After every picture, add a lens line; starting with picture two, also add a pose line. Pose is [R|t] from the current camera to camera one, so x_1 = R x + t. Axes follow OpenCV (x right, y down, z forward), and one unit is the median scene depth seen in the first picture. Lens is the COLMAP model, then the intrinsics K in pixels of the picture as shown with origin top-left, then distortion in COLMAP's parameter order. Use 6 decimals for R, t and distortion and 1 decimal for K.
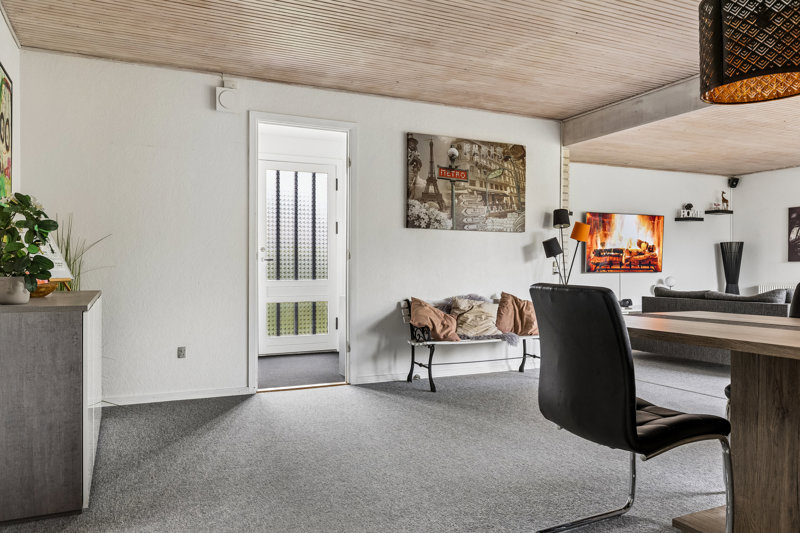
lens RADIAL K [[601.2, 0, 402.0], [0, 601.2, 268.8], [0, 0, 1]] dist [-0.006545, 0.003087]
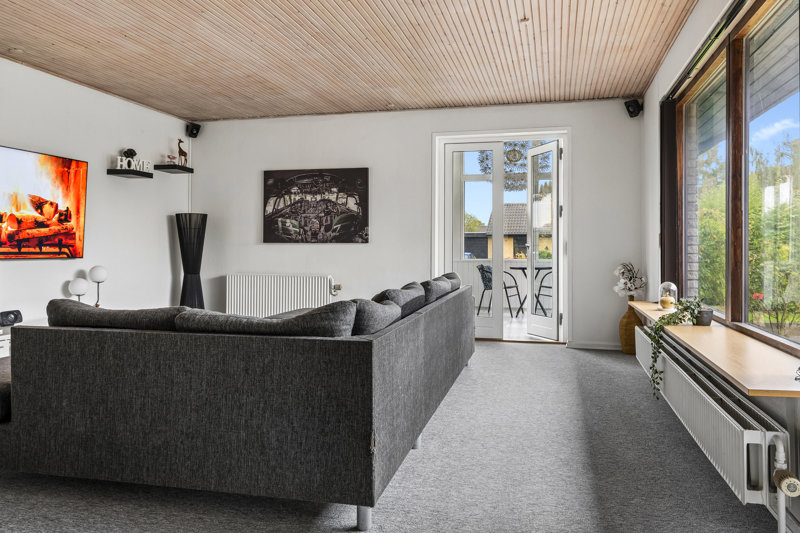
lens RADIAL K [[590.3, 0, 415.2], [0, 590.3, 249.4], [0, 0, 1]] dist [0.000615, -0.002843]
pose [[0.620203, 0.004170, 0.784430, 0.180395], [-0.003207, 0.999991, -0.002780, -0.002203], [-0.784434, -0.000791, 0.620211, 0.386244]]
